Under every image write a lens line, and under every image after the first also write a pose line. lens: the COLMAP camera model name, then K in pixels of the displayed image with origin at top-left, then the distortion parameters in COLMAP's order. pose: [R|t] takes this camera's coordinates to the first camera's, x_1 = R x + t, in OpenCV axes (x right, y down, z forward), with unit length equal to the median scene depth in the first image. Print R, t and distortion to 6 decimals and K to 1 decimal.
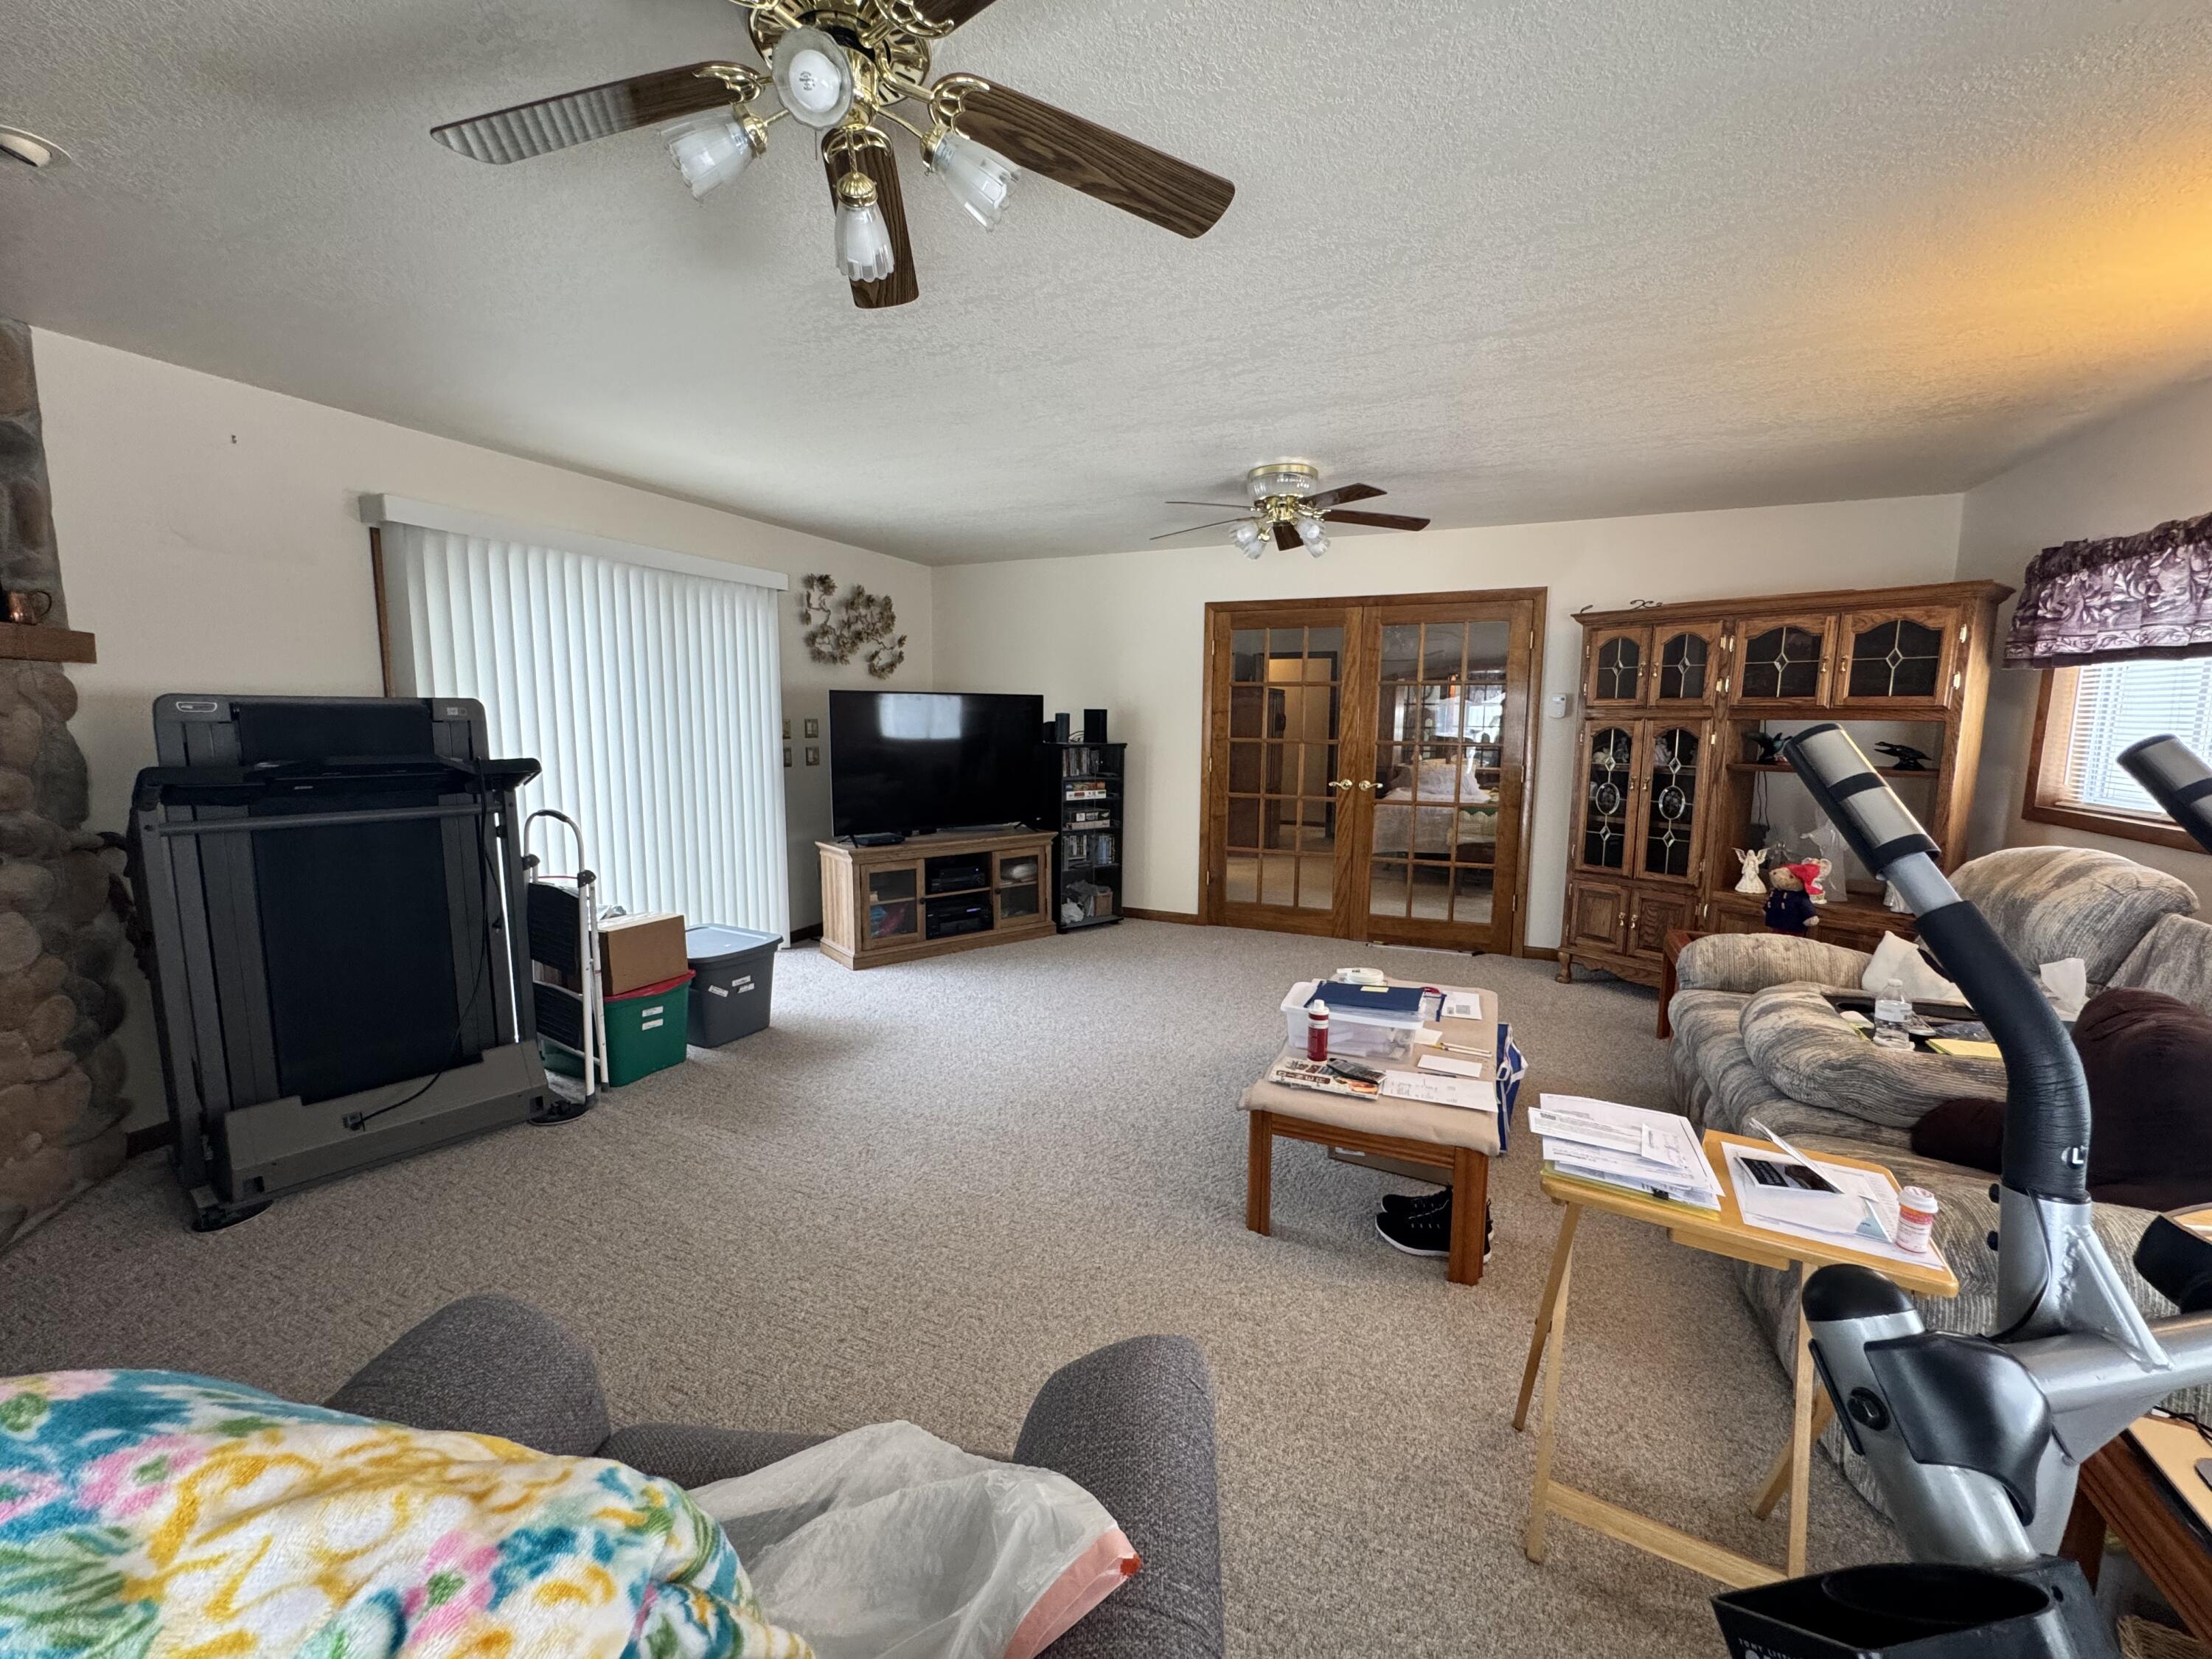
lens RADIAL K [[887.8, 0, 1104.8], [0, 887.8, 829.0], [0, 0, 1]] dist [-0.001481, -0.000327]
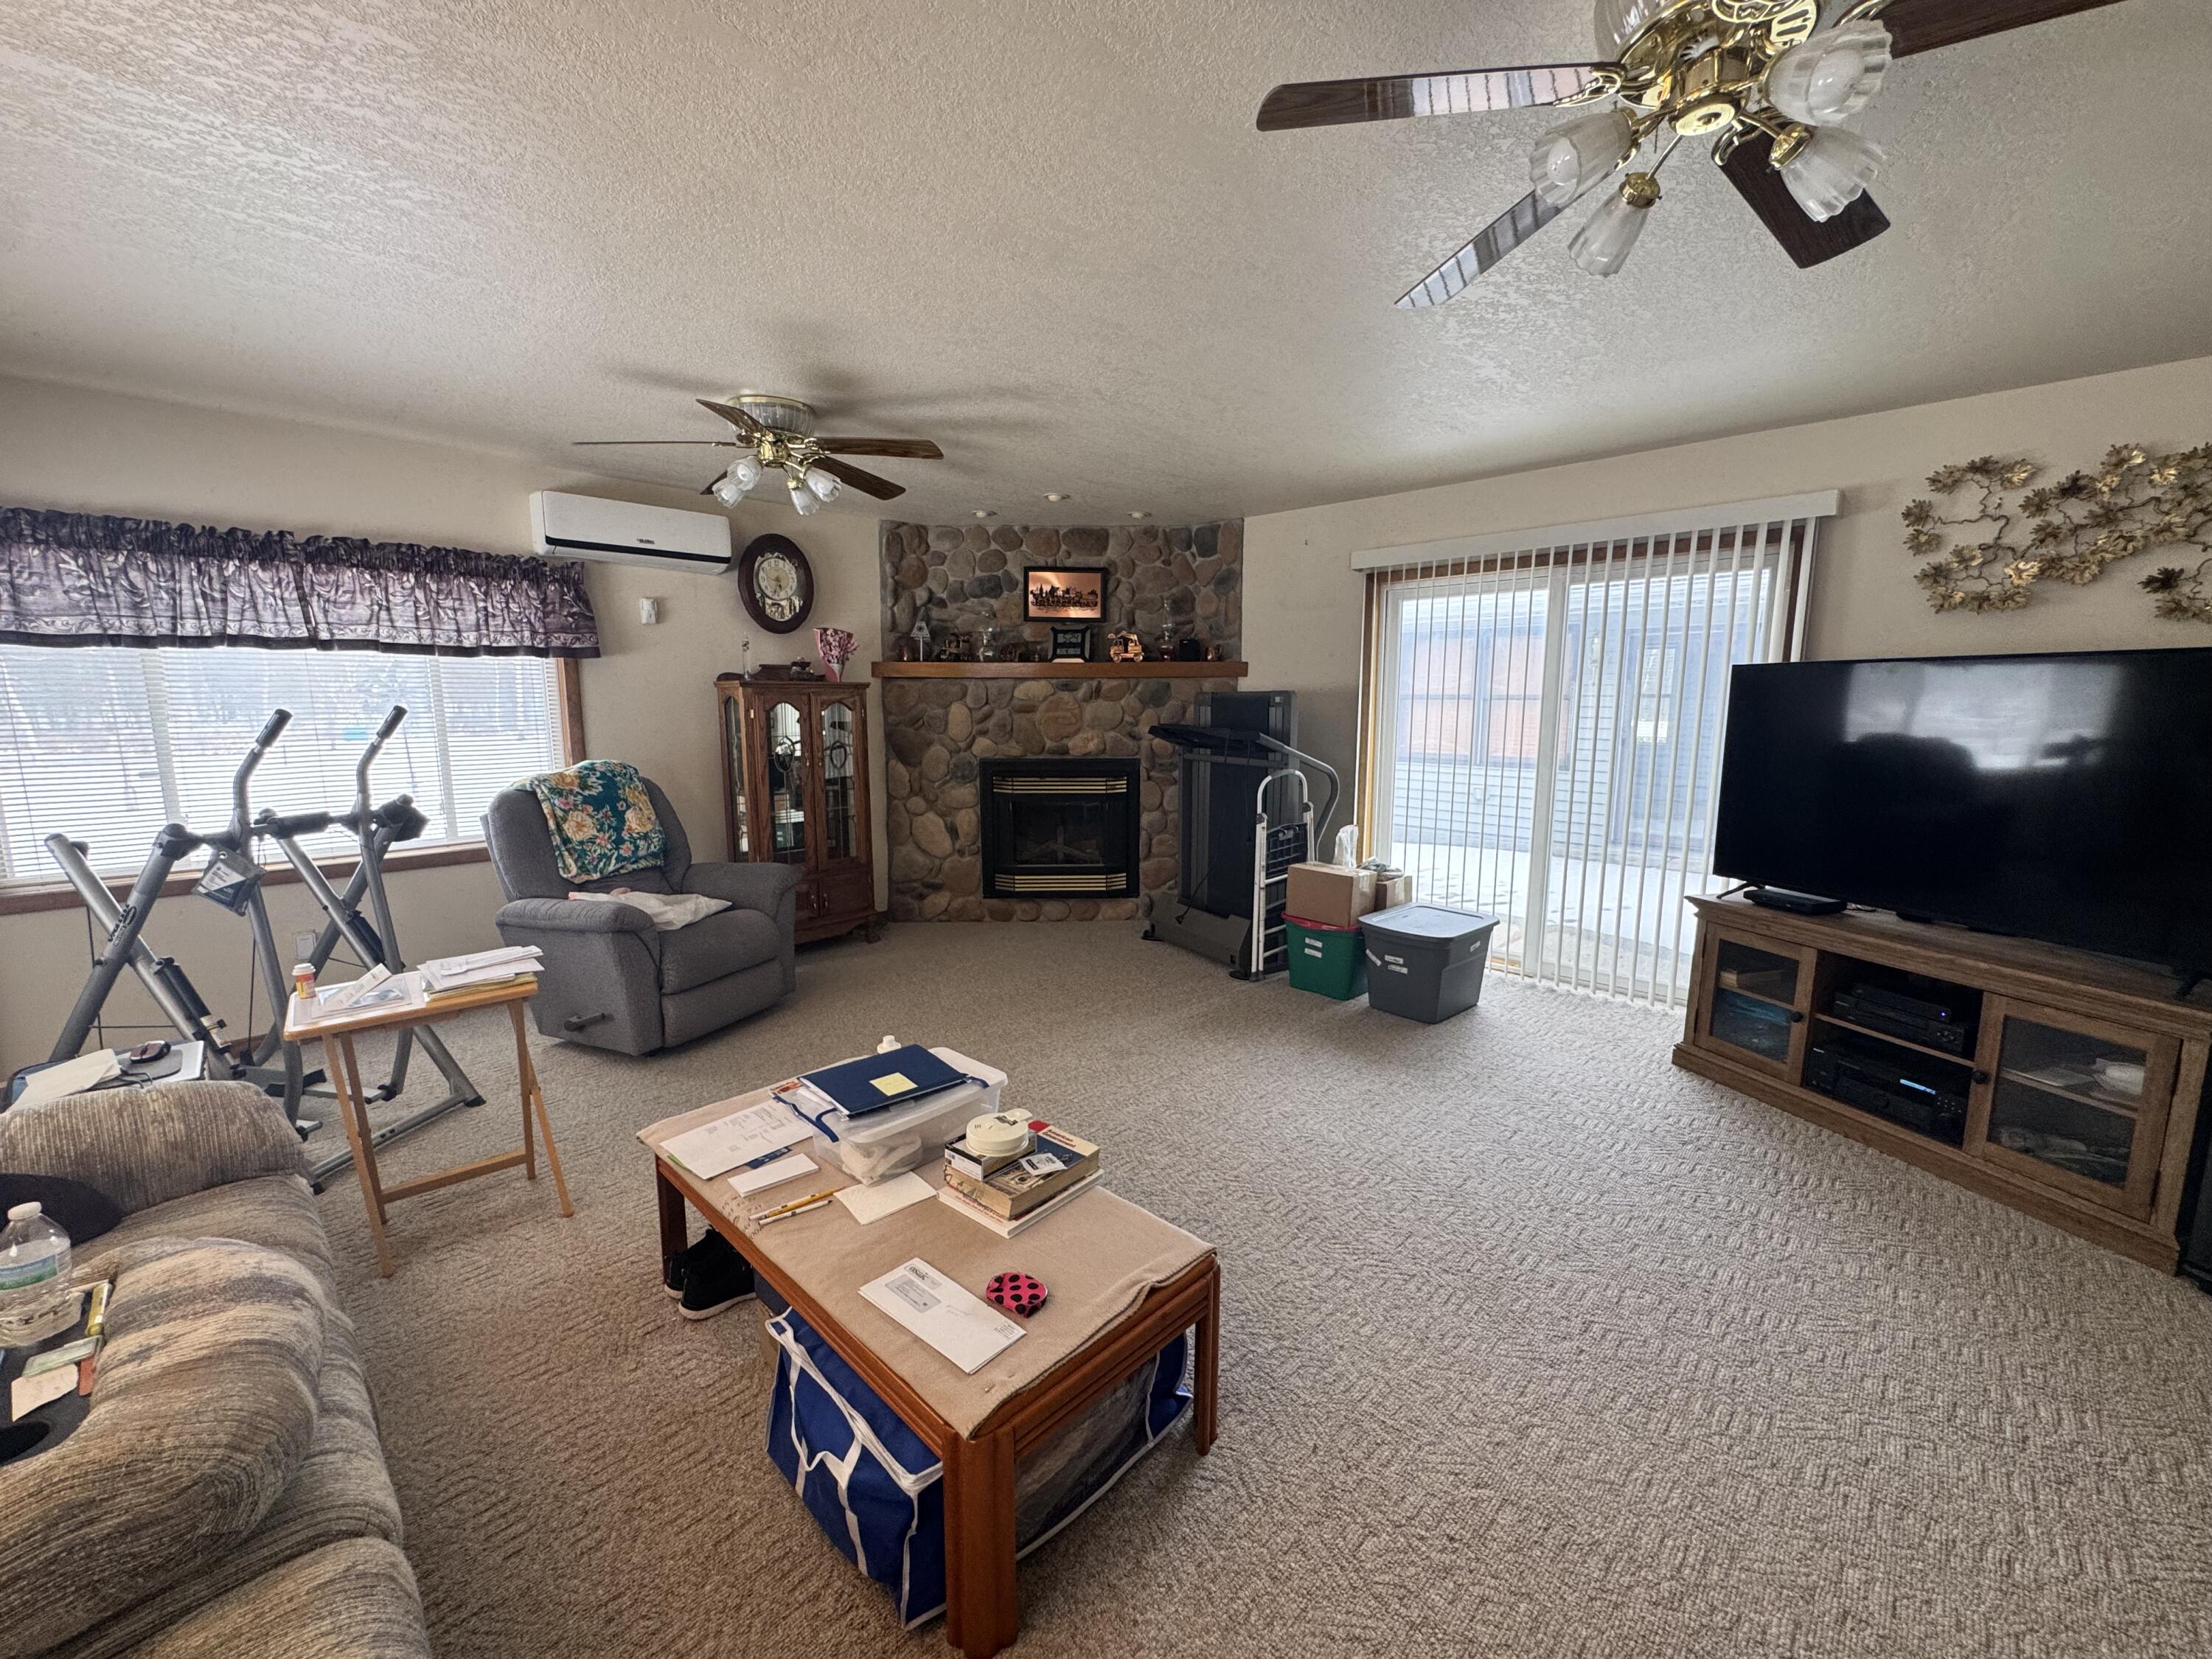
lens RADIAL K [[887.8, 0, 1104.8], [0, 887.8, 829.0], [0, 0, 1]] dist [-0.001481, -0.000327]
pose [[-0.341812, 0.132929, -0.930319, 0.528197], [-0.117546, 0.976124, 0.182662, -0.103086], [0.932388, 0.171792, -0.318026, 0.805169]]
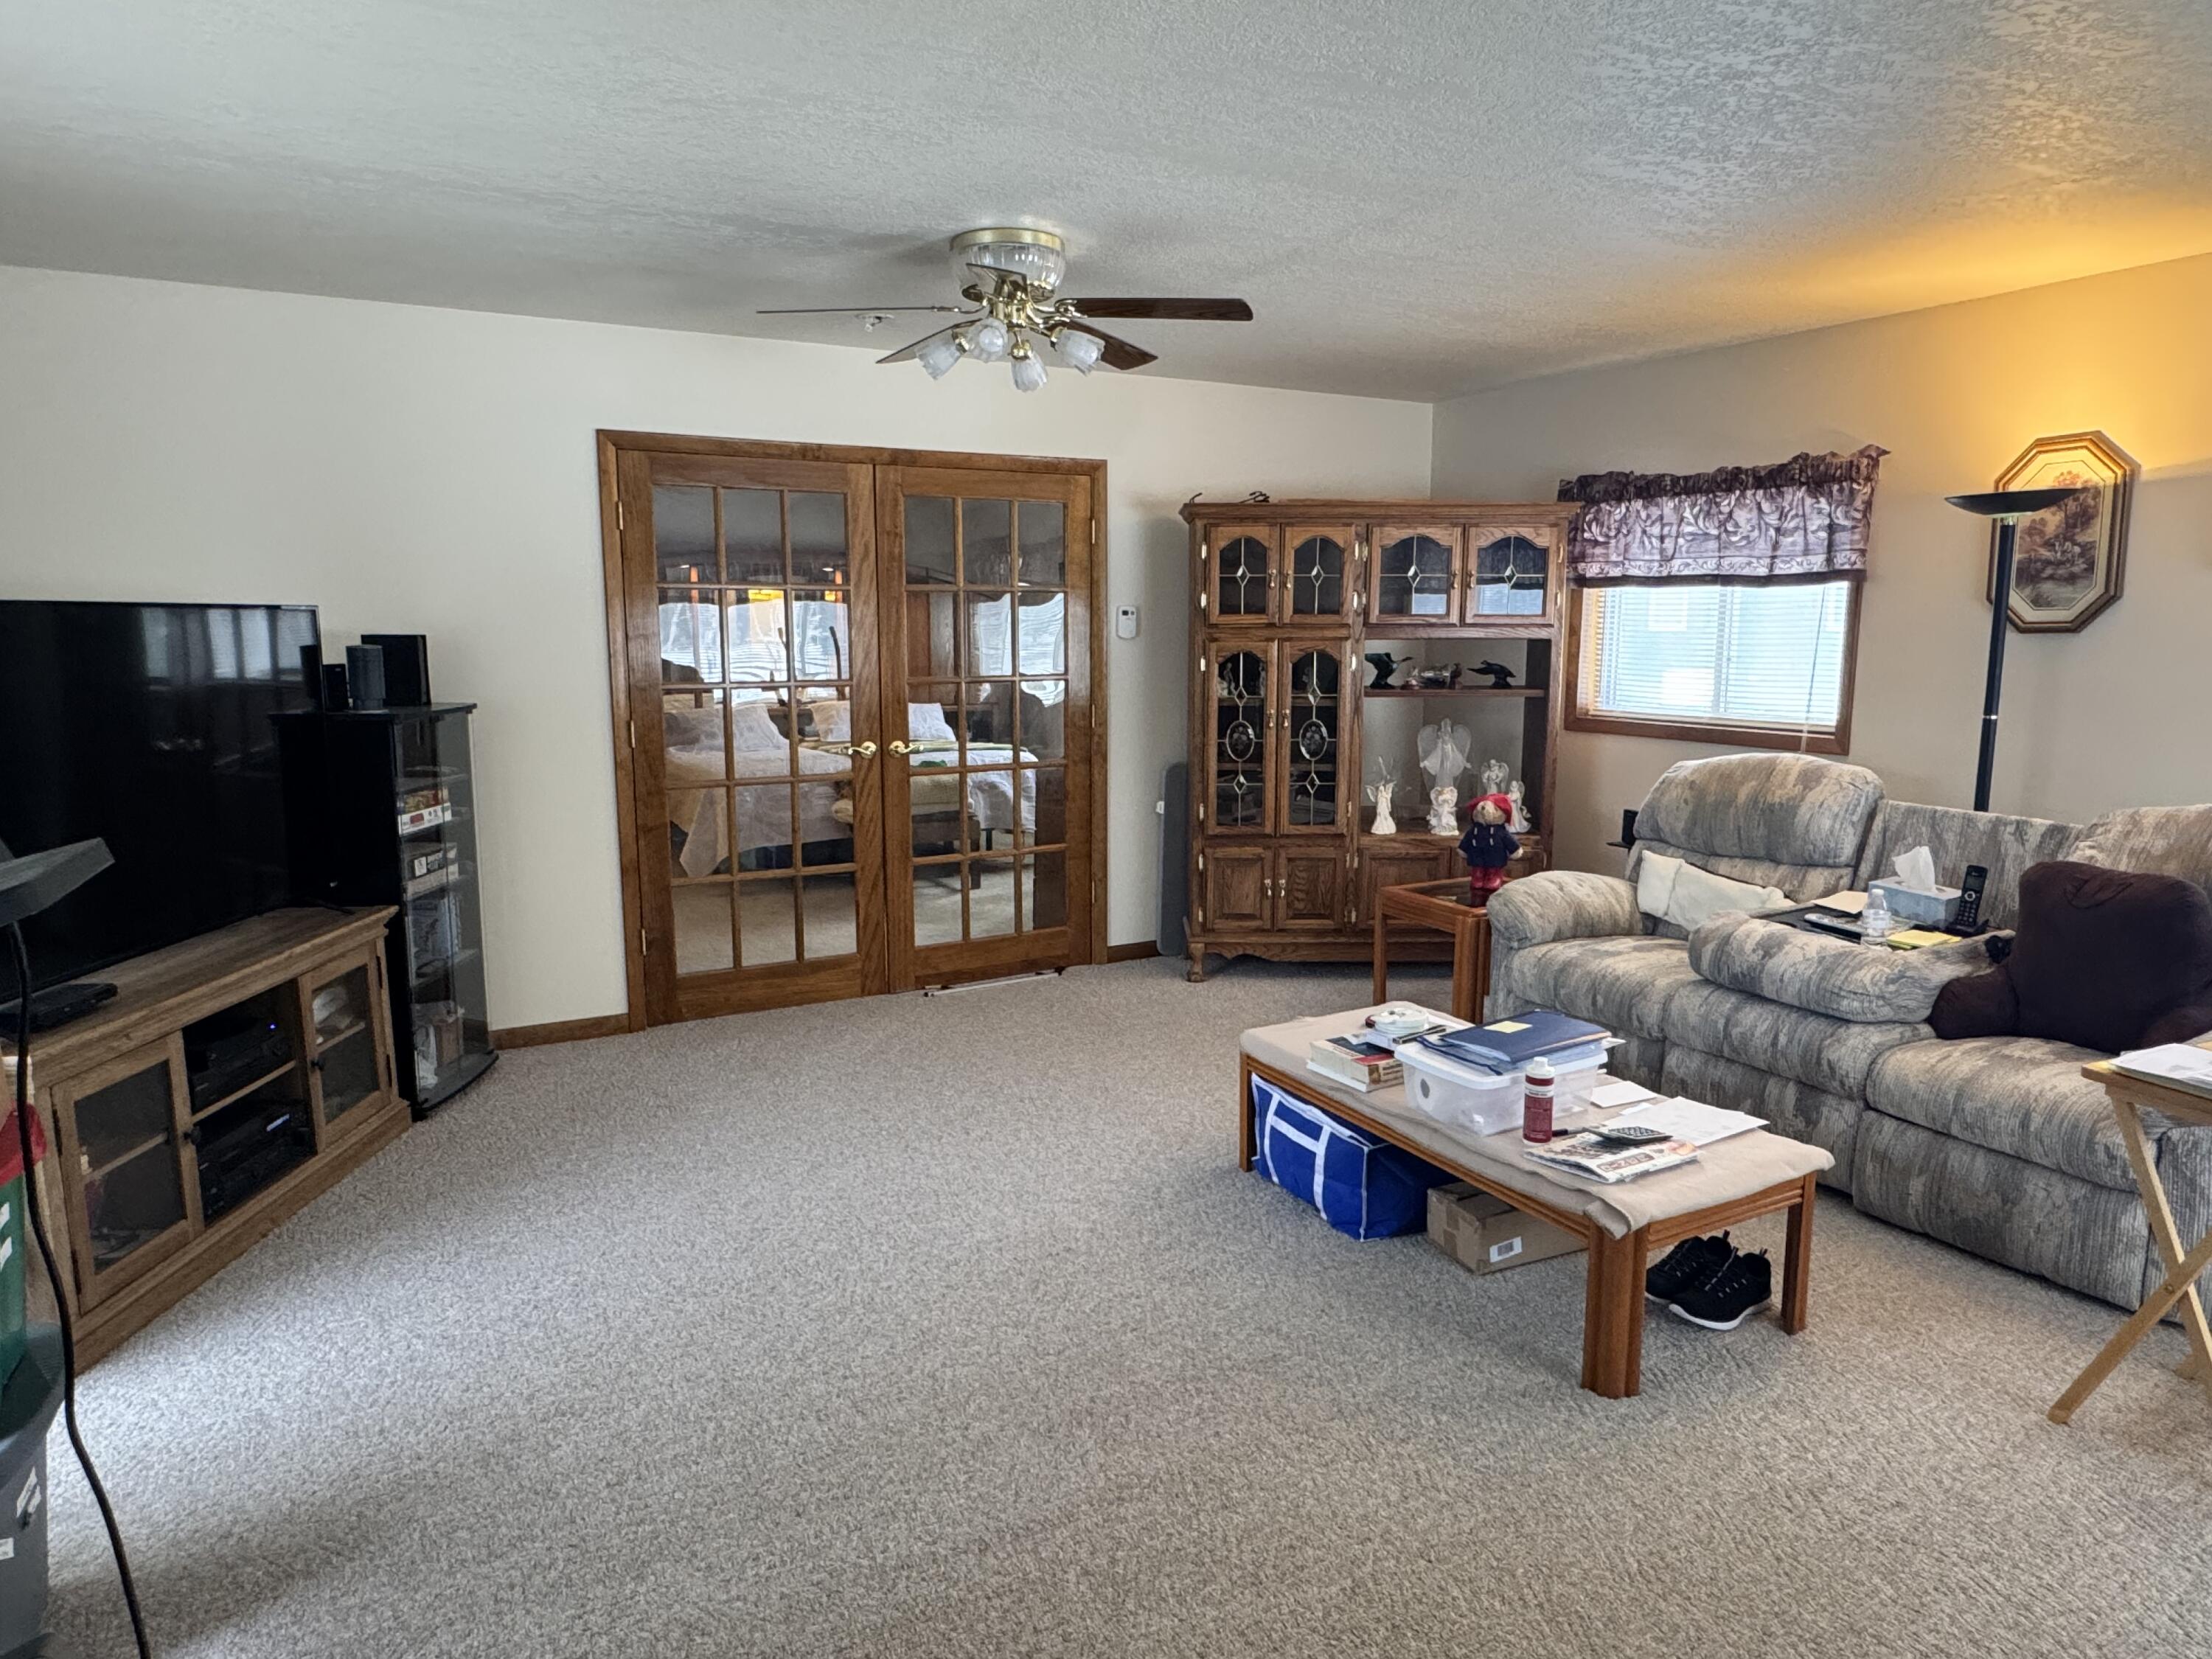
lens RADIAL K [[1343.4, 0, 1106.0], [0, 1343.4, 829.5], [0, 0, 1]] dist [-0.004417, -0.001343]
pose [[0.610027, -0.129732, 0.781689, -0.441103], [0.107291, 0.990945, 0.080731, -0.063038], [-0.785083, 0.034620, 0.618422, 0.341556]]
